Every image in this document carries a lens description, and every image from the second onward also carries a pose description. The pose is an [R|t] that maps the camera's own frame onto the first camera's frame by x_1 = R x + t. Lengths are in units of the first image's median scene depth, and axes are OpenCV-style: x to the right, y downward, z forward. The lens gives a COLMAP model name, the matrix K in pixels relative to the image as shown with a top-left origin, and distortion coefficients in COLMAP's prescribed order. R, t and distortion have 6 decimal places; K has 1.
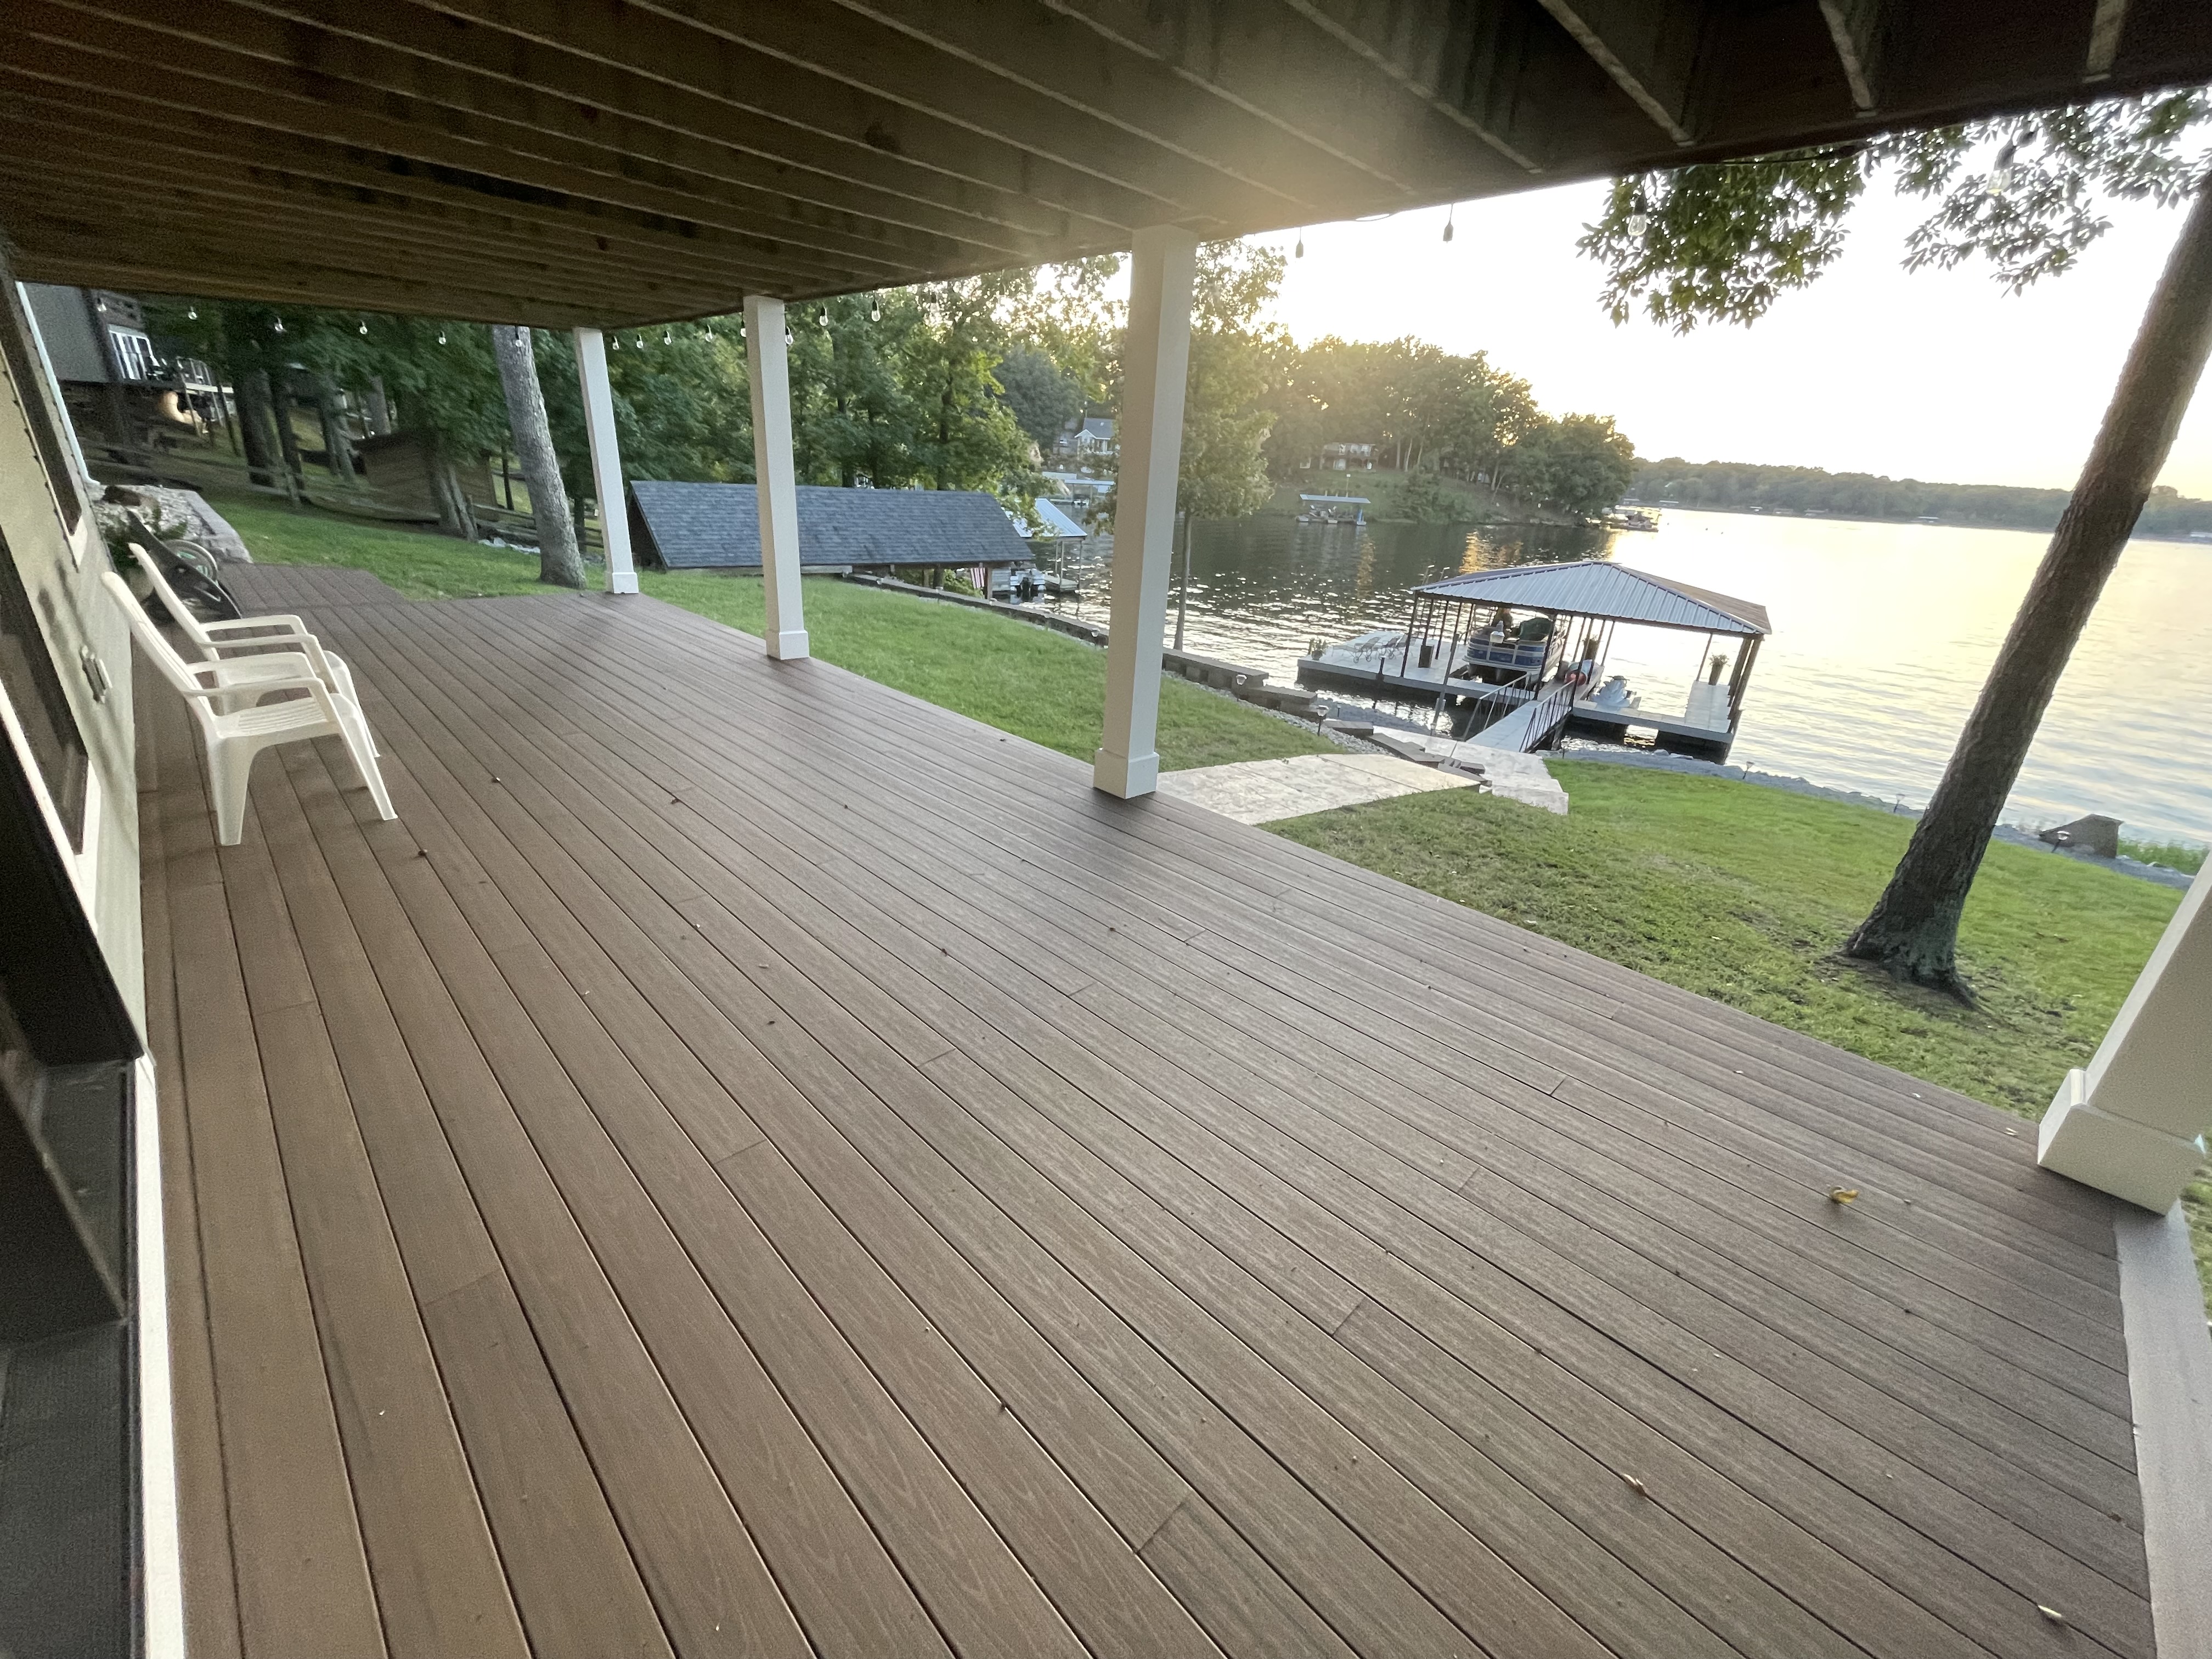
lens RADIAL K [[896.0, 0, 1103.7], [0, 896.0, 828.0], [0, 0, 1]] dist [-0.004126, 0.005431]
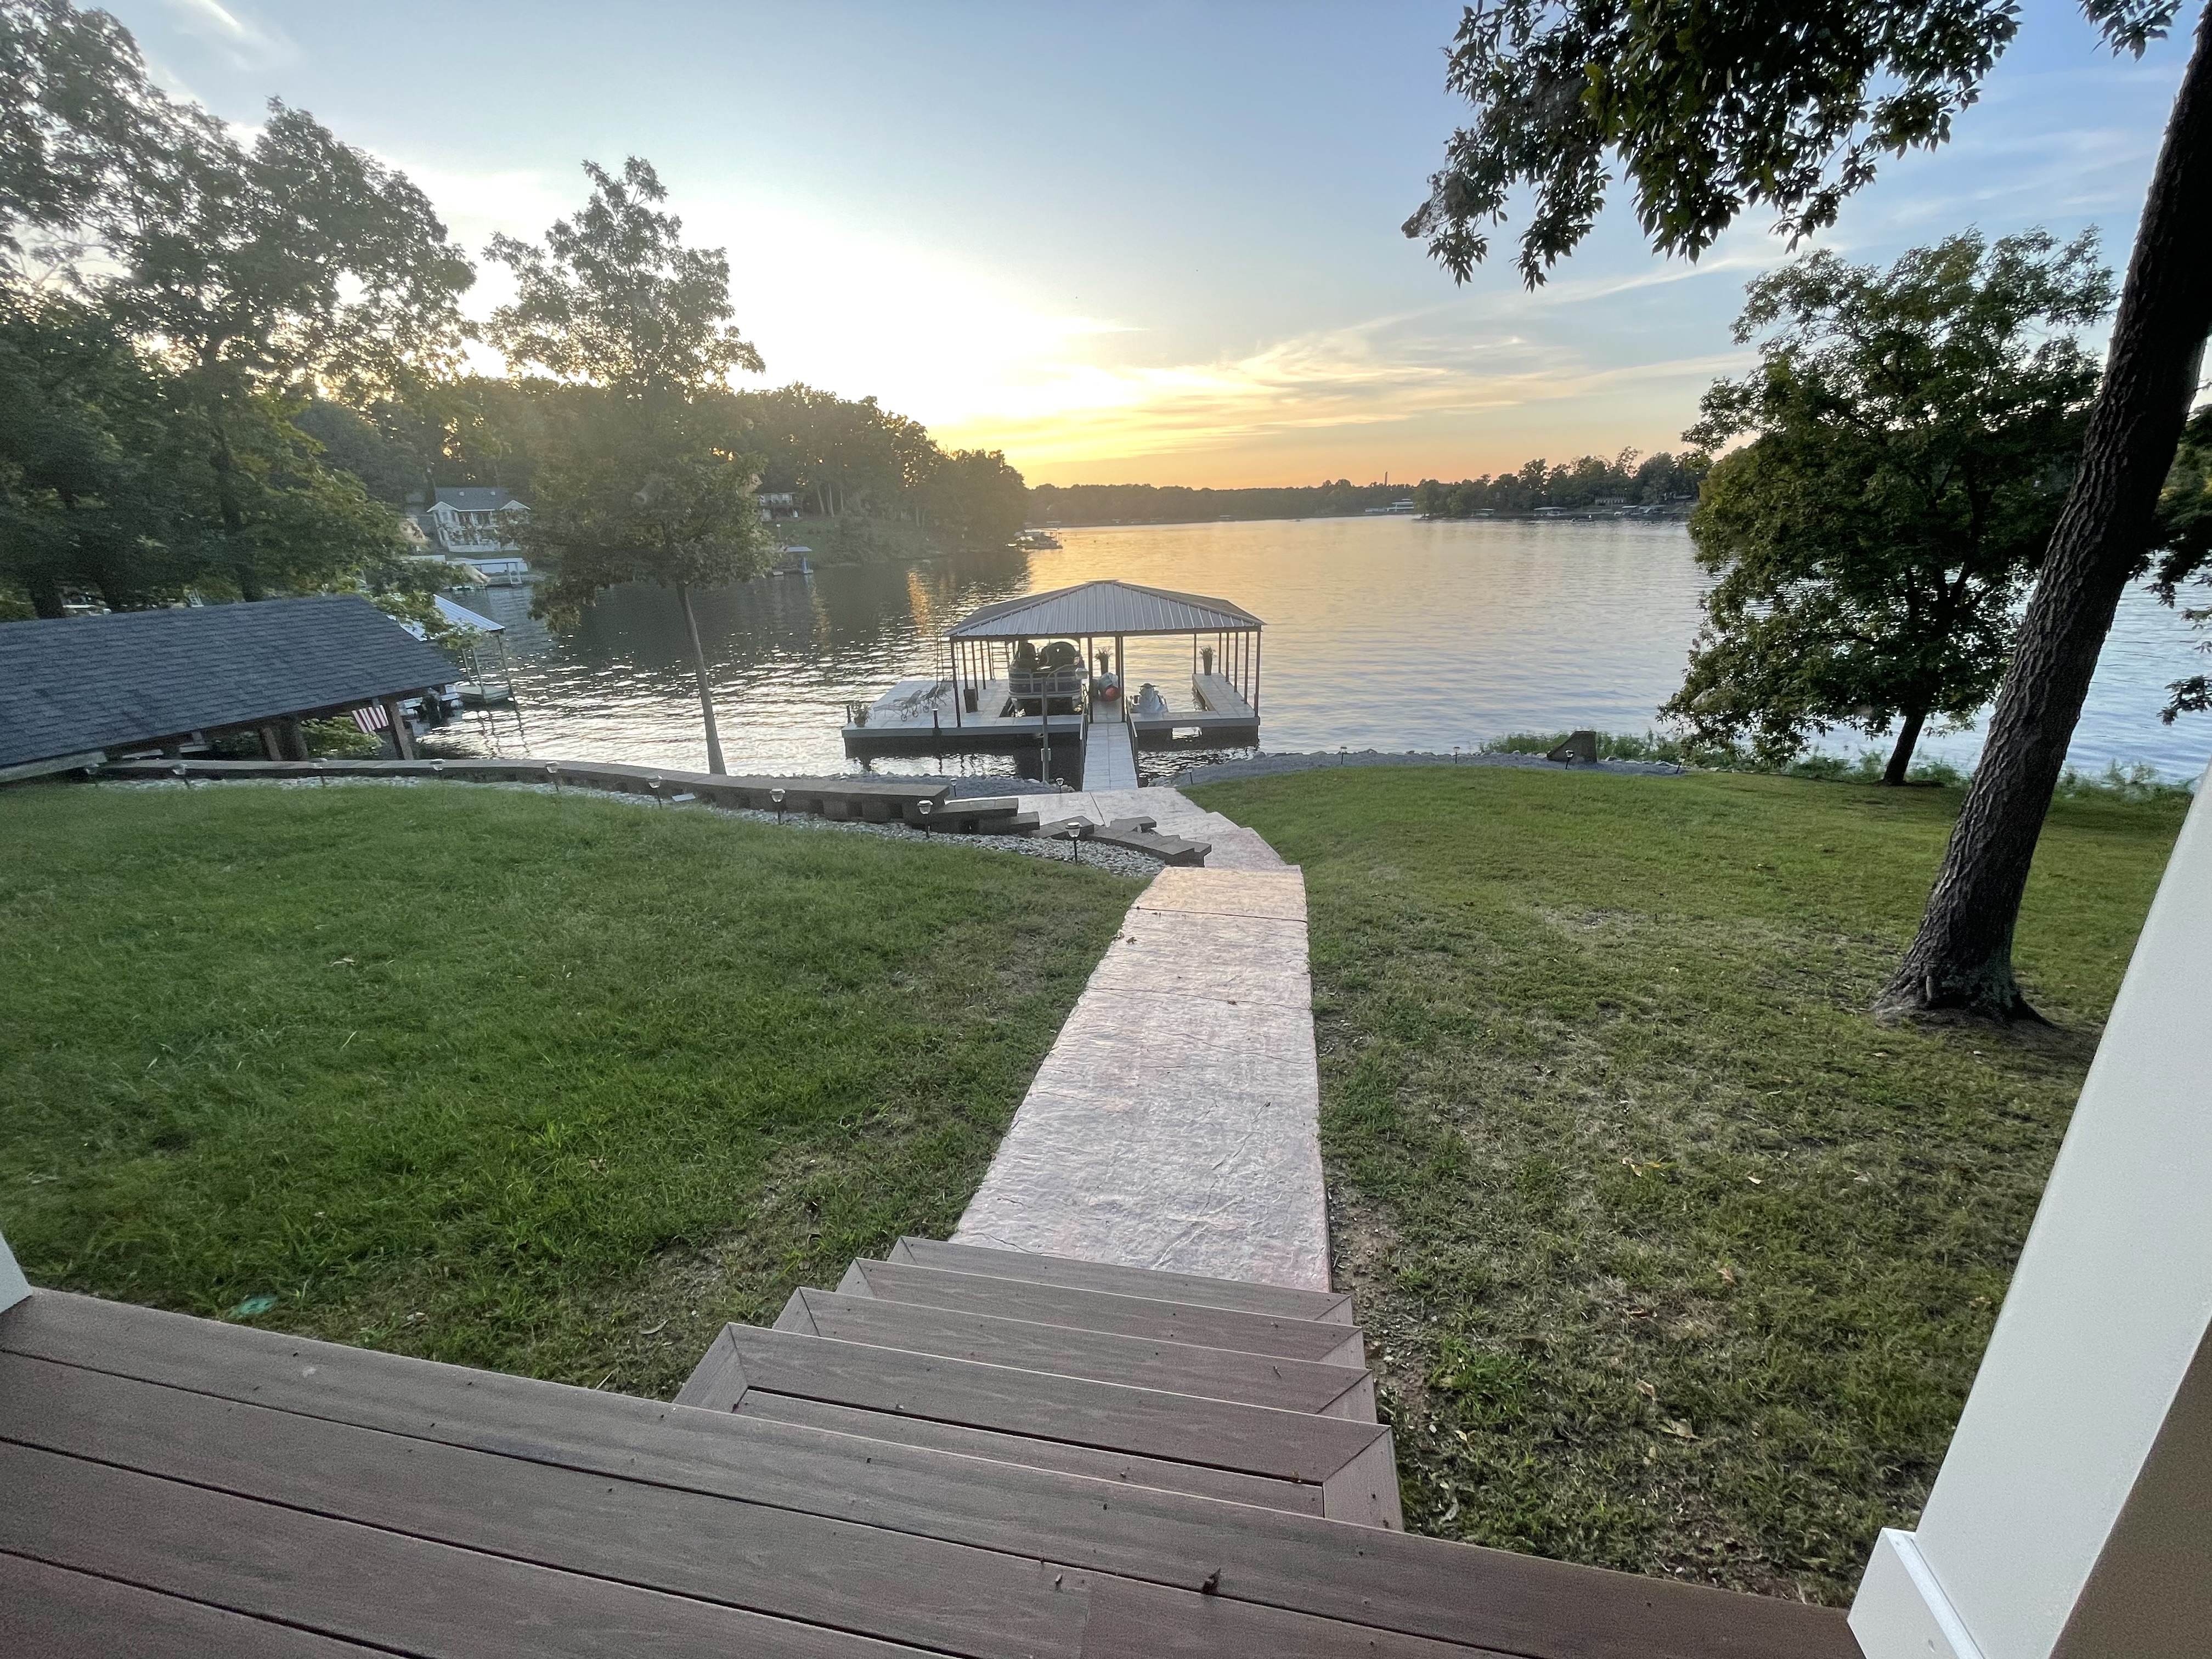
lens RADIAL K [[896.0, 0, 1103.7], [0, 896.0, 828.0], [0, 0, 1]] dist [-0.004126, 0.005431]
pose [[0.825286, -0.262283, 0.500111, -0.041100], [0.284560, 0.958094, 0.032889, -0.062675], [-0.487780, 0.115169, 0.865336, 0.150671]]
